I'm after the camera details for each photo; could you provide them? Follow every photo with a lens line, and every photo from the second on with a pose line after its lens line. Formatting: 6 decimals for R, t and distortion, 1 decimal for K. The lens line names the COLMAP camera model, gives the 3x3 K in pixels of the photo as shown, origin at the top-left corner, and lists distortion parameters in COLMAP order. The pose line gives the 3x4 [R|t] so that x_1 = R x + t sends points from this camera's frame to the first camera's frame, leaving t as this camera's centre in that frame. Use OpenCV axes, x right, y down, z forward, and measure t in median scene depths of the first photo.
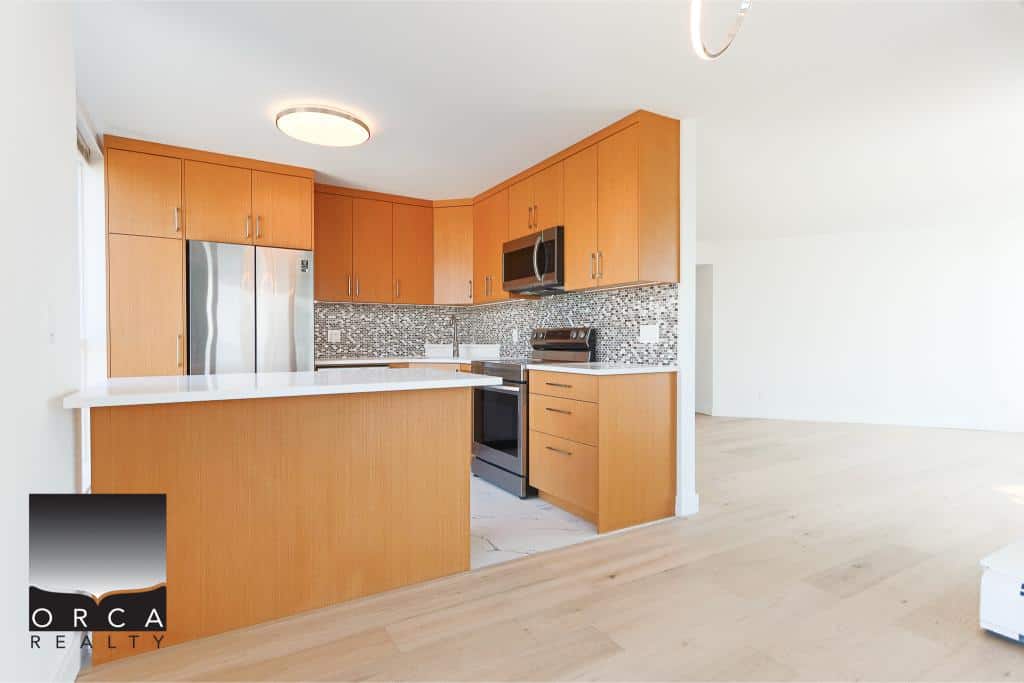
lens RADIAL K [[521.1, 0, 506.5], [0, 521.1, 344.3], [0, 0, 1]] dist [0.014731, 0.001456]
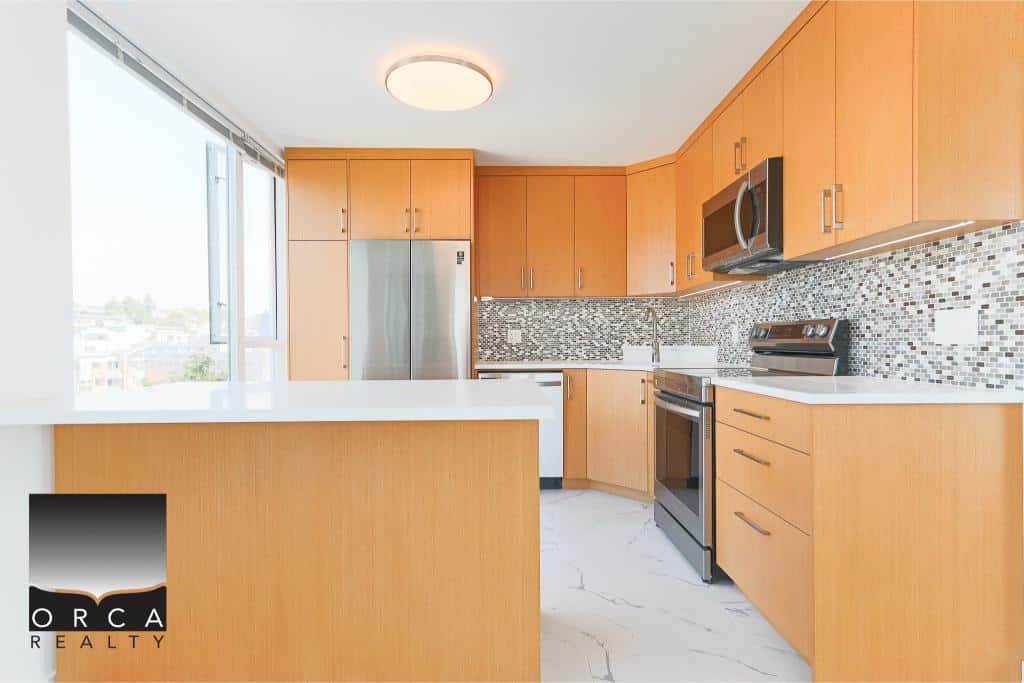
lens RADIAL K [[521.1, 0, 506.5], [0, 521.1, 344.3], [0, 0, 1]] dist [0.014731, 0.001456]
pose [[0.864874, -0.000874, -0.501989, 0.129242], [0.000004, 0.999998, -0.001733, -0.001077], [0.501989, 0.001497, 0.864873, 0.272997]]
